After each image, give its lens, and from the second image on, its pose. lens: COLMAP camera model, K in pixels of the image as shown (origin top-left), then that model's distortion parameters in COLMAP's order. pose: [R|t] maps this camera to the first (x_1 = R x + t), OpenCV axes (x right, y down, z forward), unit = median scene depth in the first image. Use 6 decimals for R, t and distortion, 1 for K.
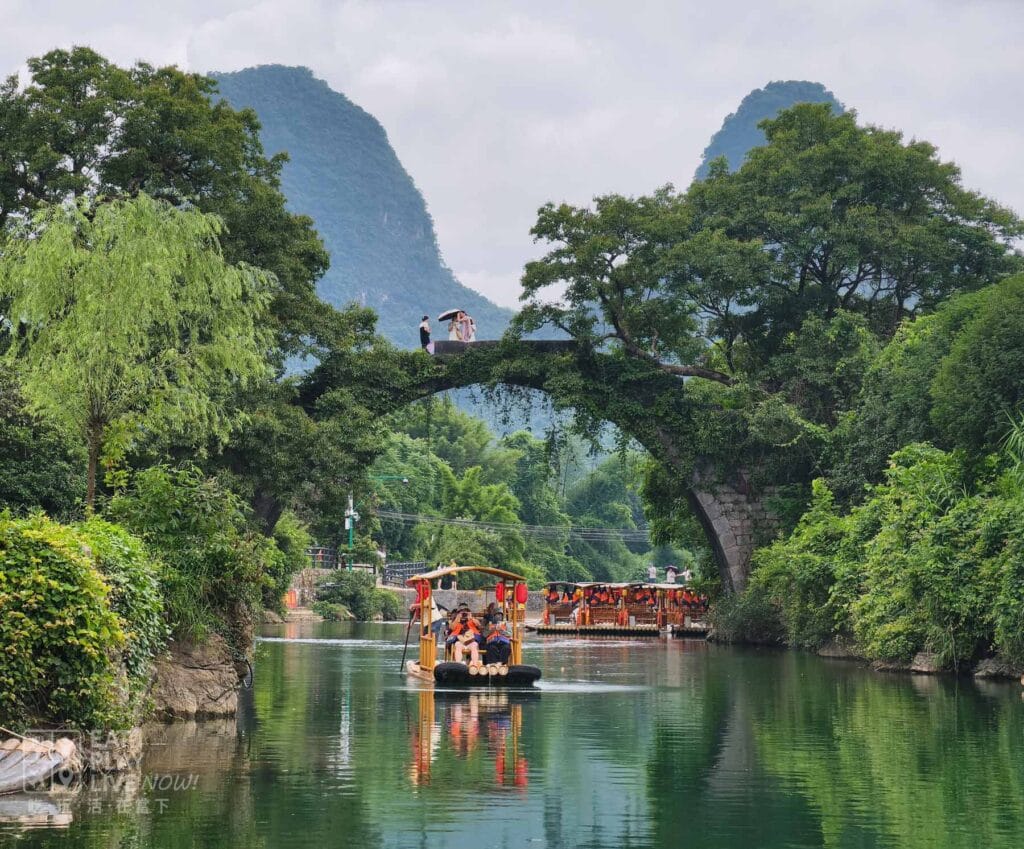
lens RADIAL K [[3072.4, 0, 511.6], [0, 3072.4, 423.7], [0, 0, 1]] dist [-0.572686, 0.000000]
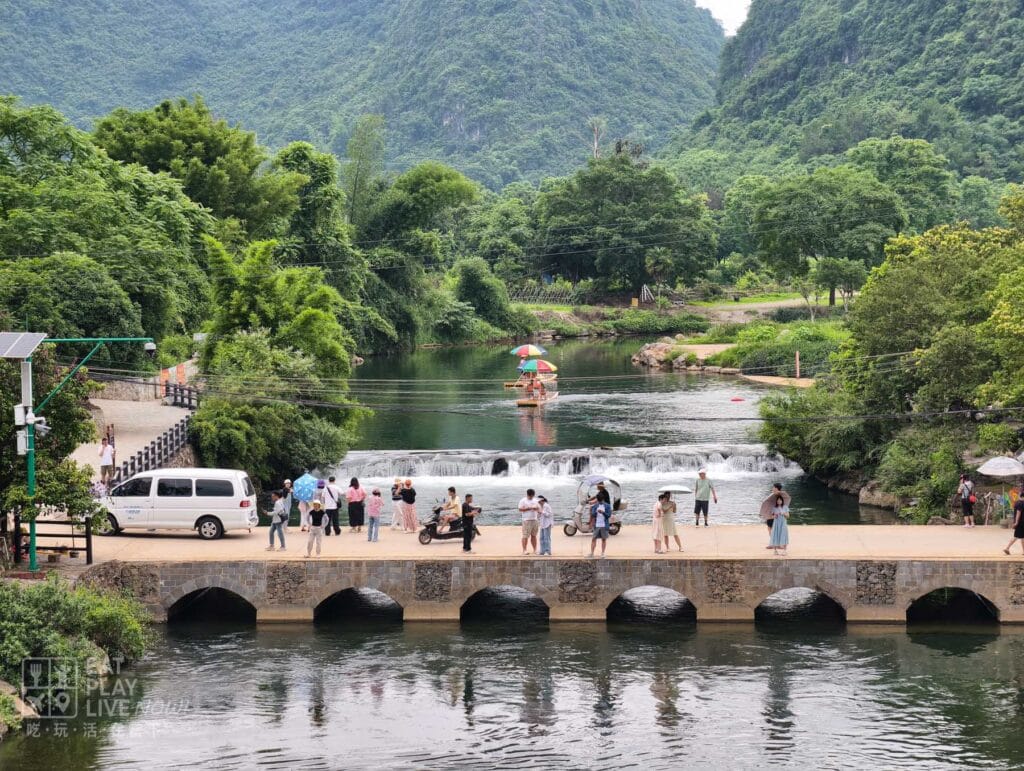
lens RADIAL K [[2525.1, 0, 512.2], [0, 2525.1, 385.0], [0, 0, 1]] dist [0.361193, 0.000000]
pose [[0.993813, -0.026222, 0.107927, -0.014530], [0.013204, 0.992733, 0.119613, -0.013020], [-0.110280, -0.117448, 0.986937, 0.406140]]
